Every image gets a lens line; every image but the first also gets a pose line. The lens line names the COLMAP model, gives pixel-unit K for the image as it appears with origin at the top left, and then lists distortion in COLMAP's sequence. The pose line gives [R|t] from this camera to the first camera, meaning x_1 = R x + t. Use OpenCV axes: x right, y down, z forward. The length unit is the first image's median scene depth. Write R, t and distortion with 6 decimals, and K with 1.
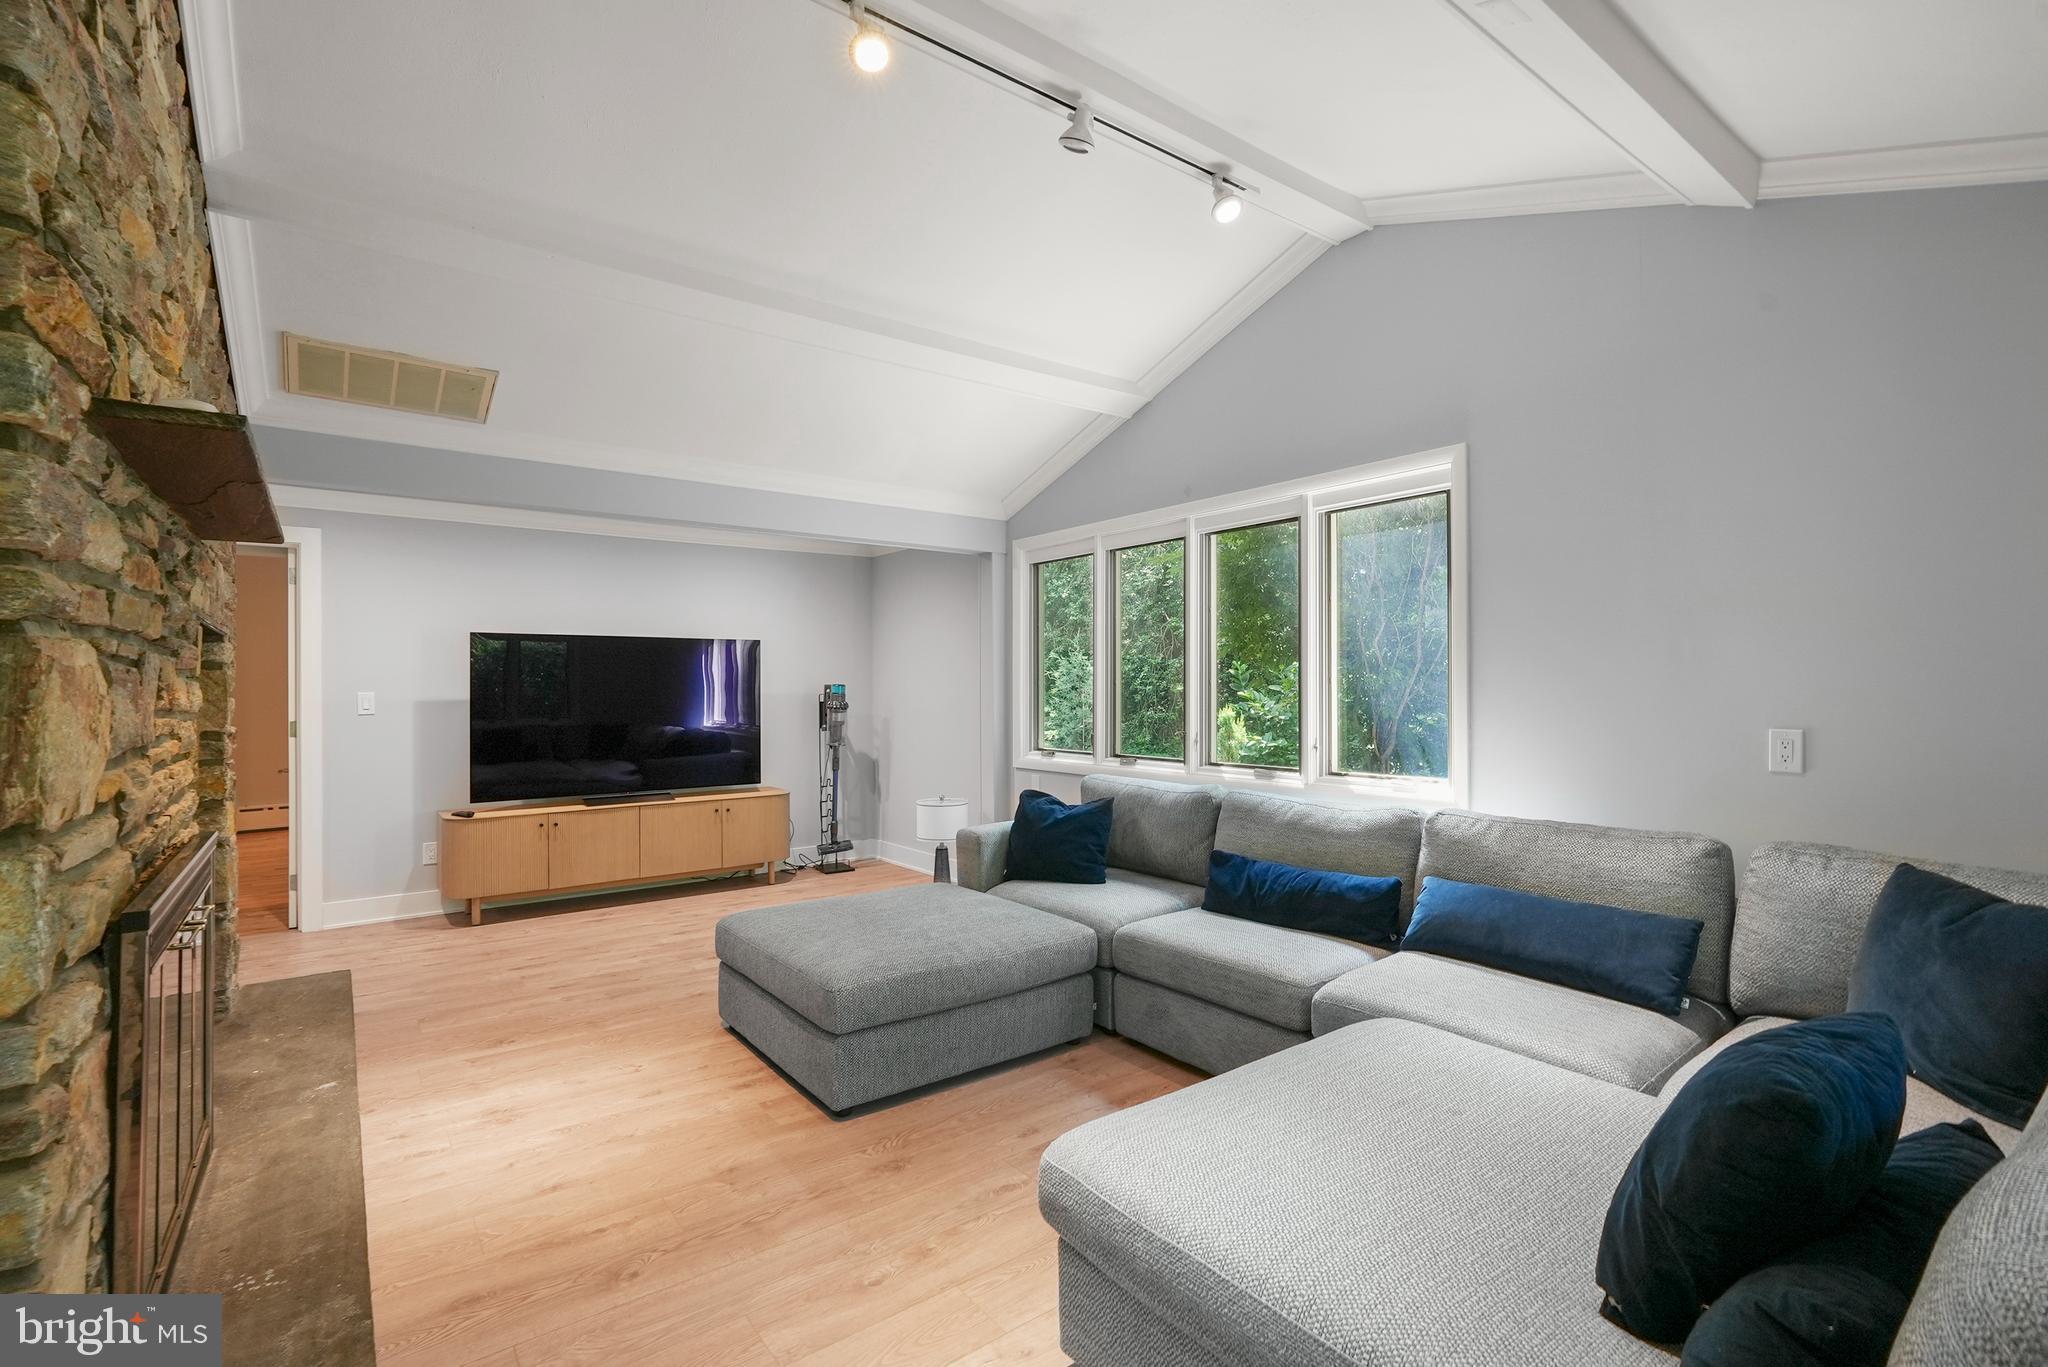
lens RADIAL K [[934.4, 0, 1021.7], [0, 934.4, 707.0], [0, 0, 1]] dist [-0.016239, 0.000313]
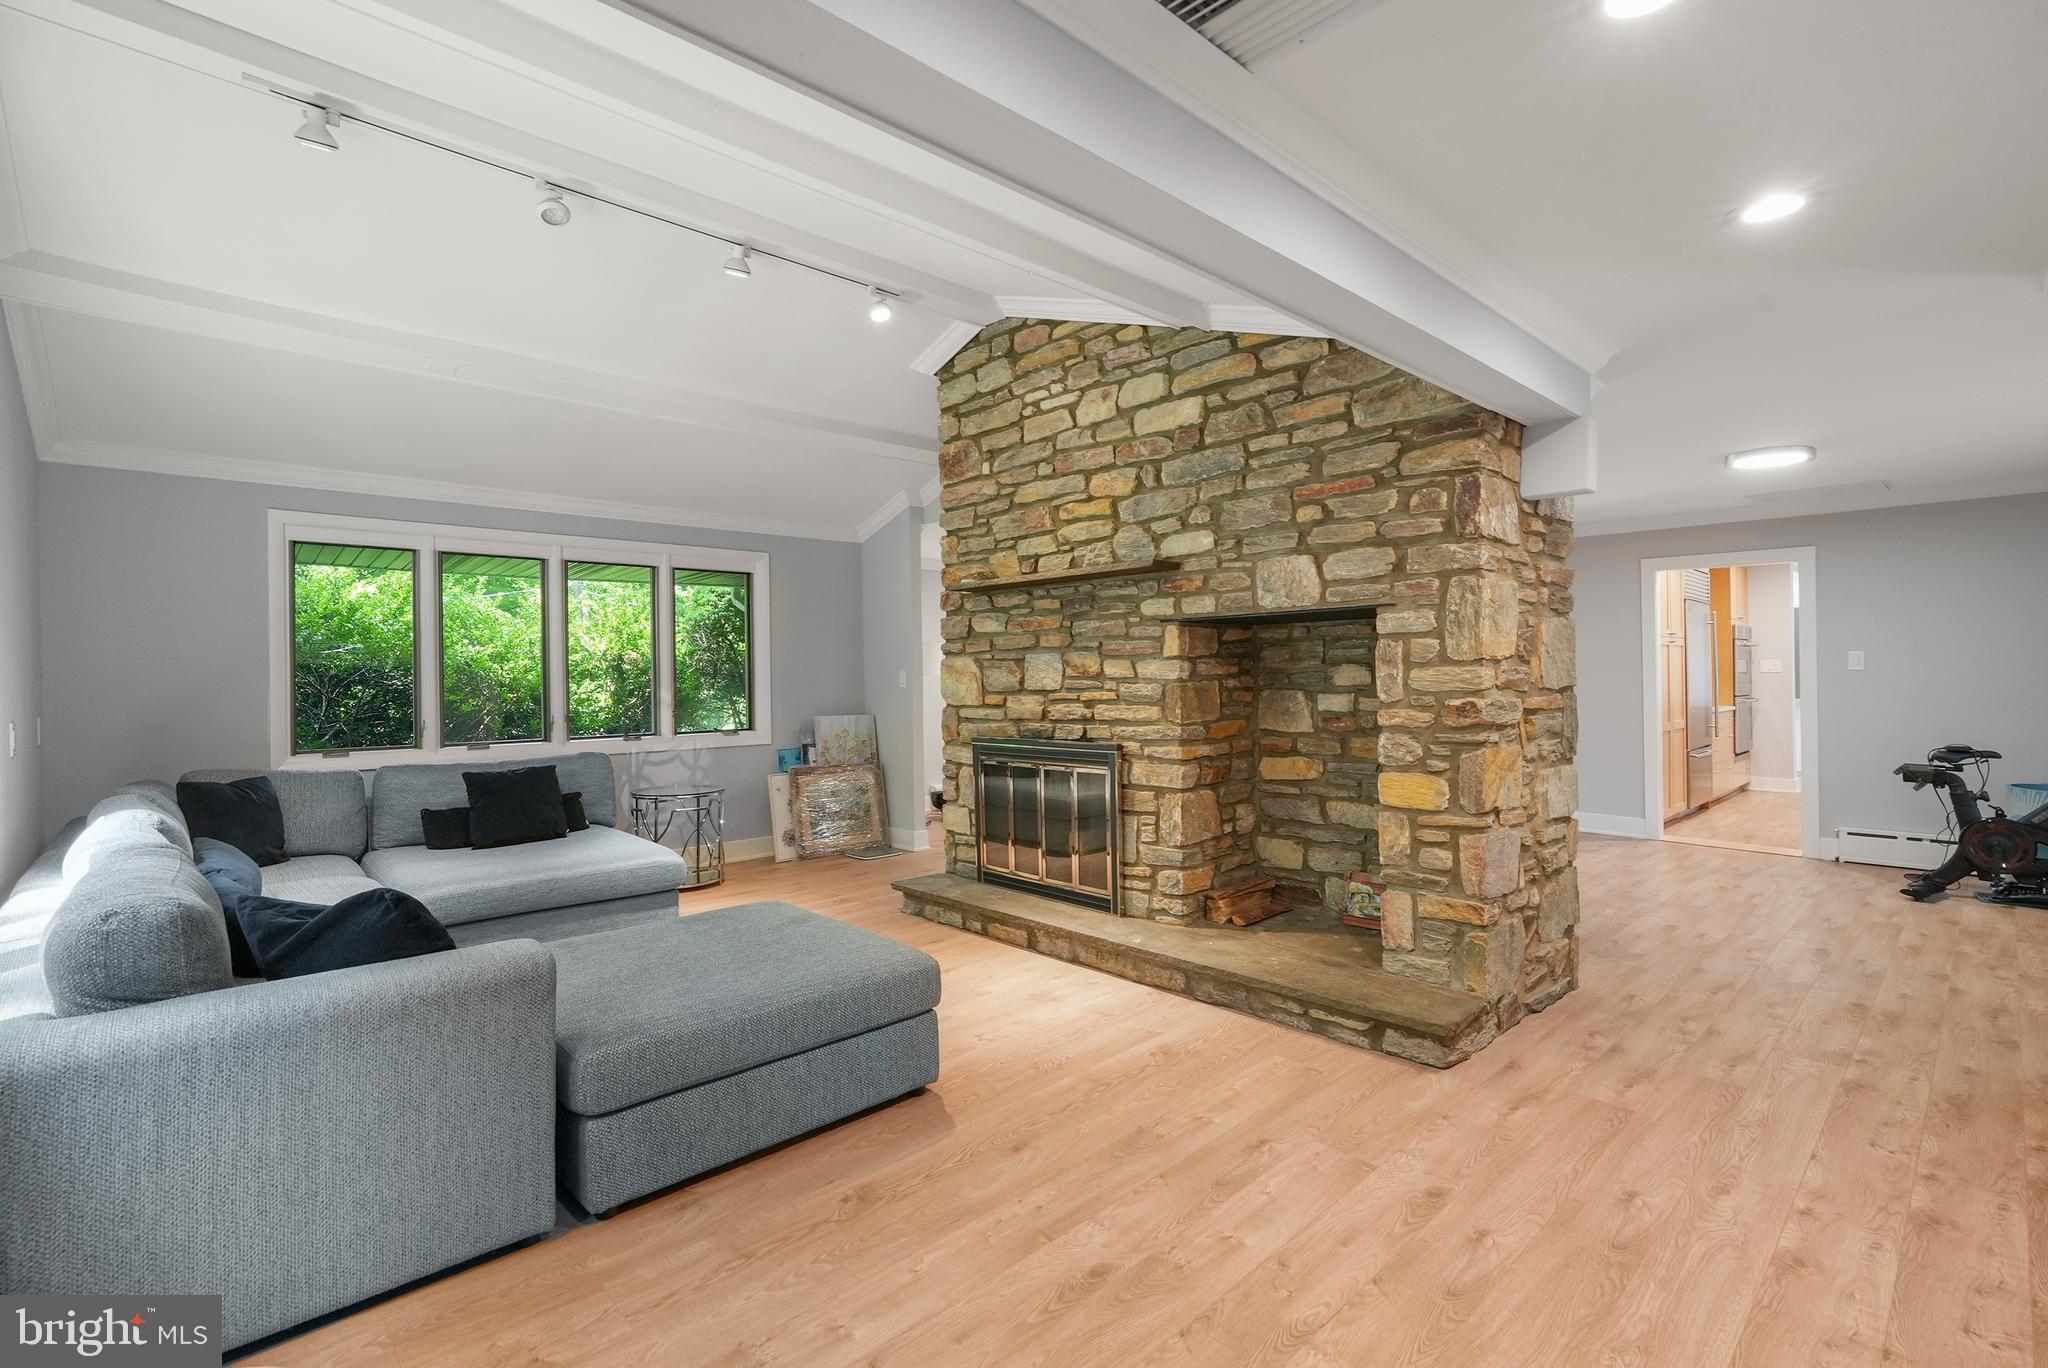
lens RADIAL K [[934.4, 0, 1021.7], [0, 934.4, 707.5], [0, 0, 1]] dist [-0.016239, 0.000313]
pose [[-0.994879, 0.020378, -0.098993, -0.325315], [0.015316, 0.998549, 0.051627, -0.020015], [0.099901, 0.049847, -0.993748, 1.777137]]
